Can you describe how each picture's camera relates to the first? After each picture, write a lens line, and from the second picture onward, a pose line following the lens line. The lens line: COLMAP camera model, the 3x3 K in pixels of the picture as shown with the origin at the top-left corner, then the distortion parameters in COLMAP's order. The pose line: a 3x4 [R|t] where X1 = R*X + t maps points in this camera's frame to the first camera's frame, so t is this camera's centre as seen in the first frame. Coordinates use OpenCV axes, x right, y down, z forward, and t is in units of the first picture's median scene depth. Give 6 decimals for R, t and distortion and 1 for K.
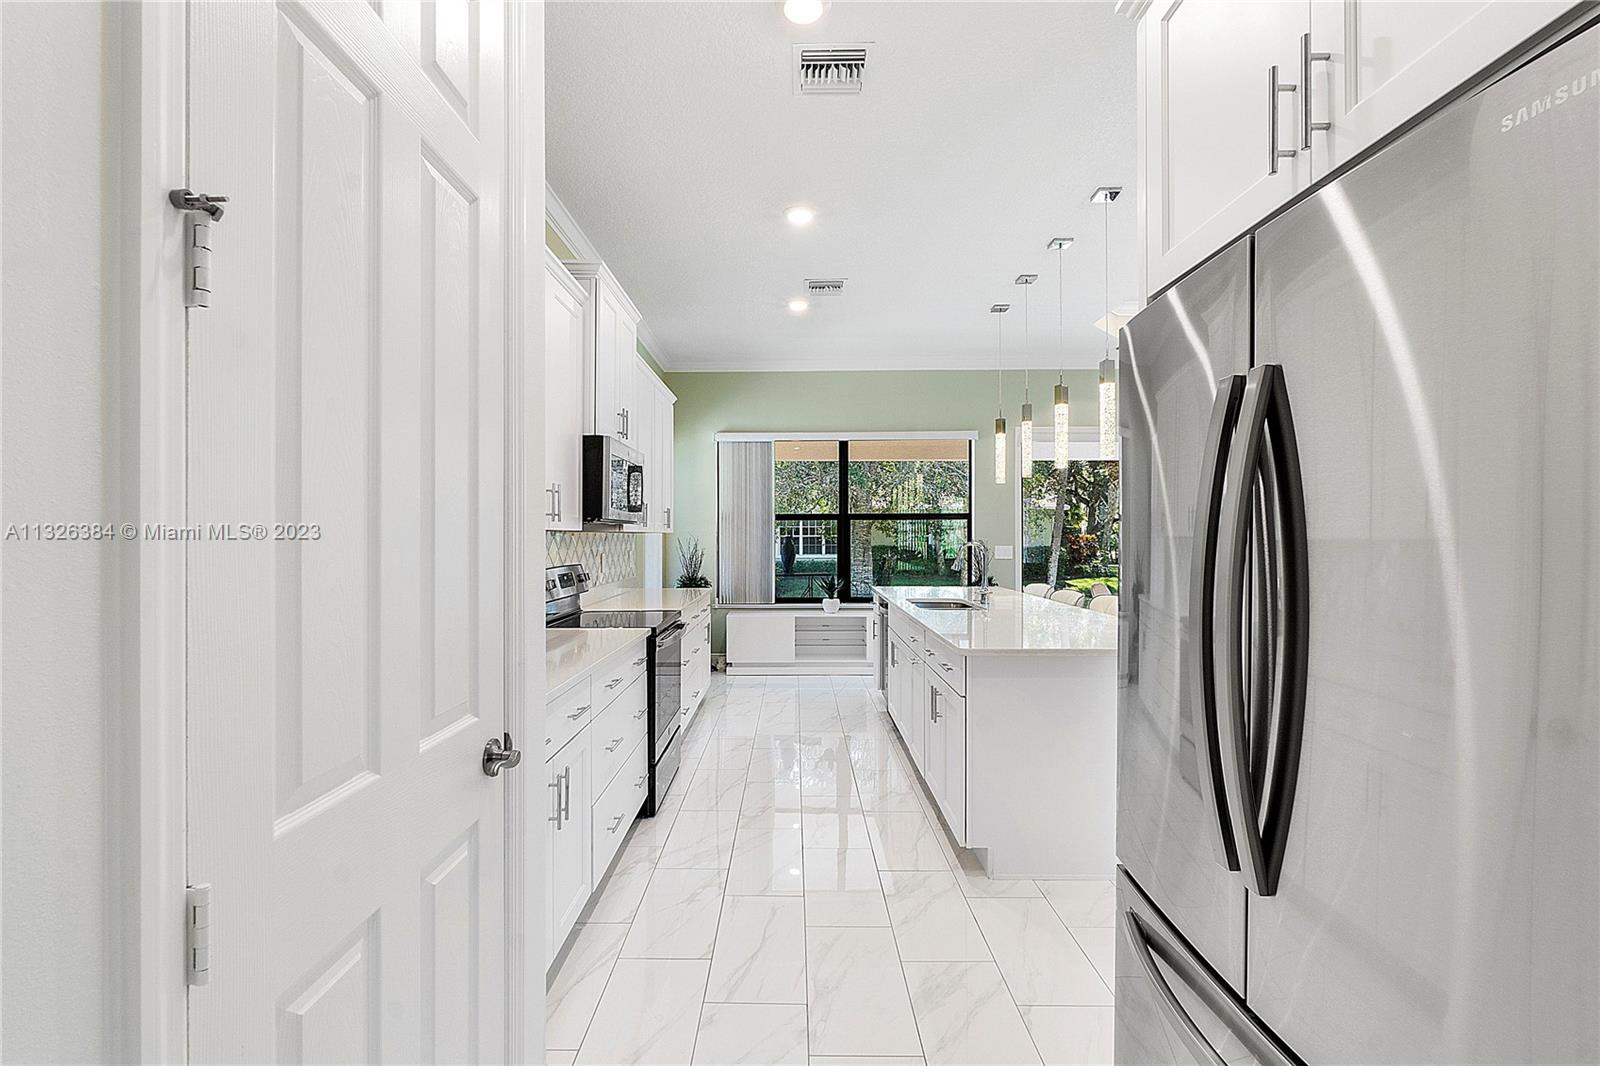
lens RADIAL K [[693.8, 0, 801.0], [0, 693.8, 542.7], [0, 0, 1]] dist [-0.001905, -0.000253]
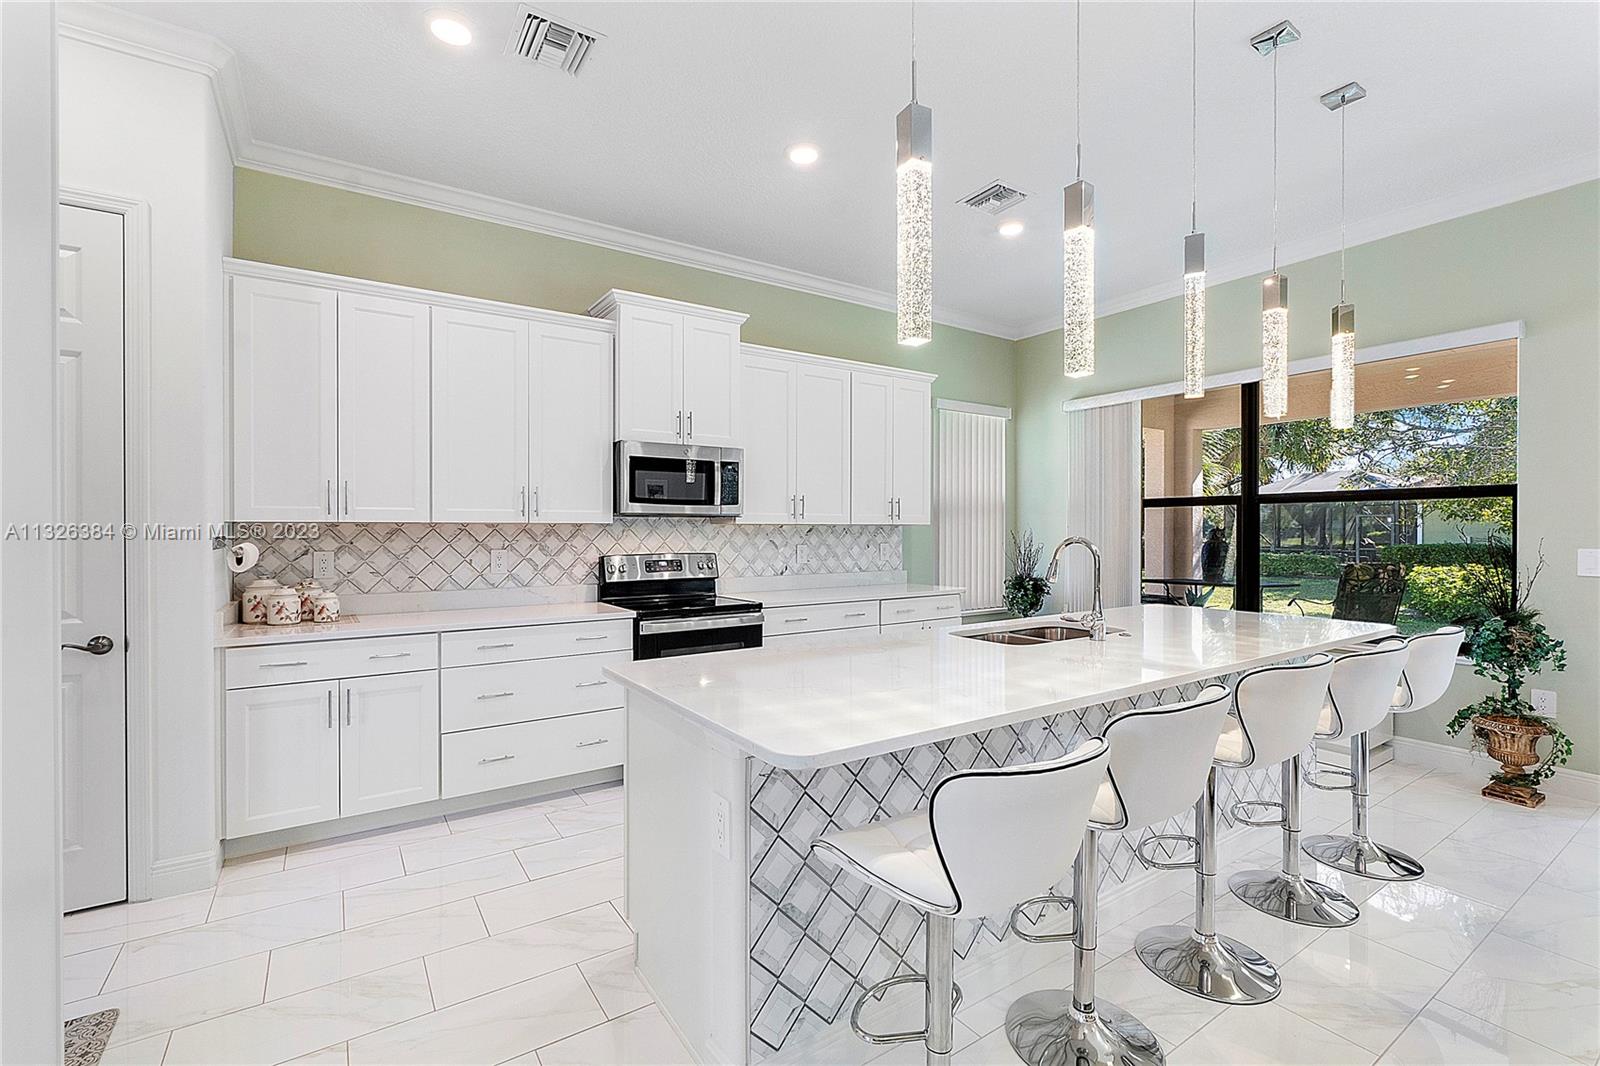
lens RADIAL K [[693.8, 0, 800.6], [0, 693.8, 536.0], [0, 0, 1]] dist [-0.001905, -0.000253]
pose [[0.549365, 0.005692, -0.835563, 0.380821], [0.005274, 0.999933, 0.010279, -0.012106], [0.835566, -0.010054, 0.549298, 0.290226]]
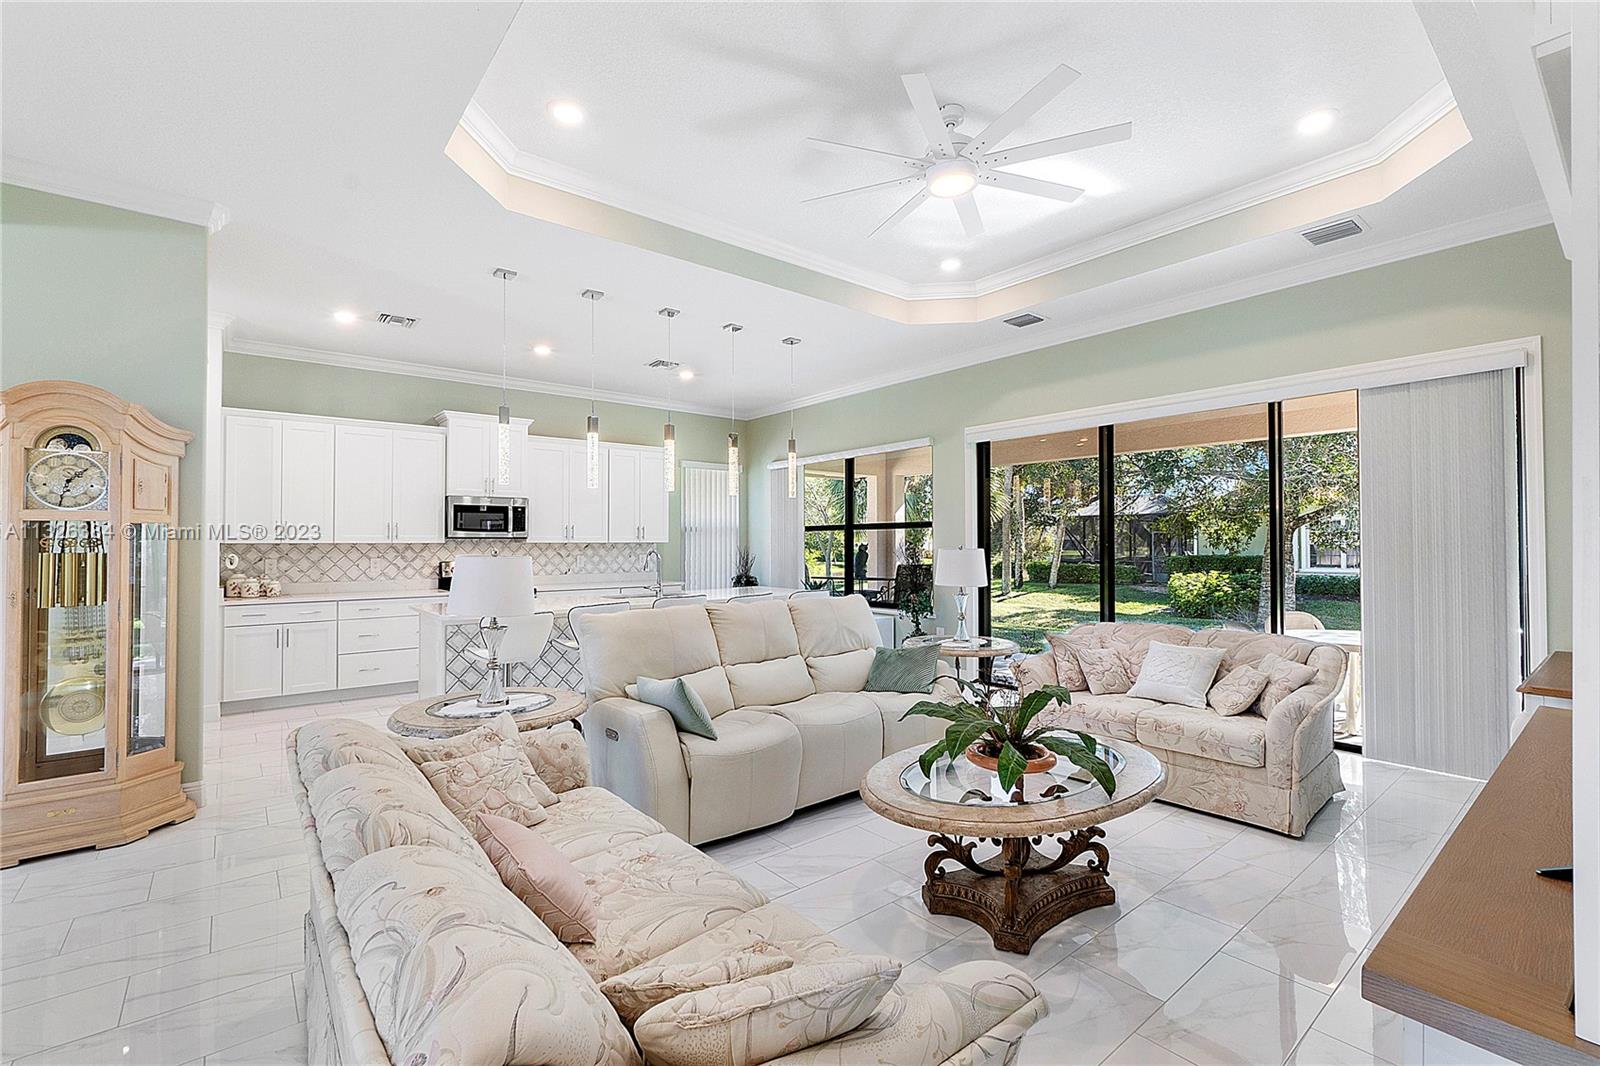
lens RADIAL K [[693.8, 0, 796.7], [0, 693.8, 533.8], [0, 0, 1]] dist [-0.001905, -0.000253]
pose [[0.624694, -0.015944, -0.780707, 0.874956], [0.008117, 0.999870, -0.013925, -0.012326], [0.780827, 0.002361, 0.624742, 0.250682]]
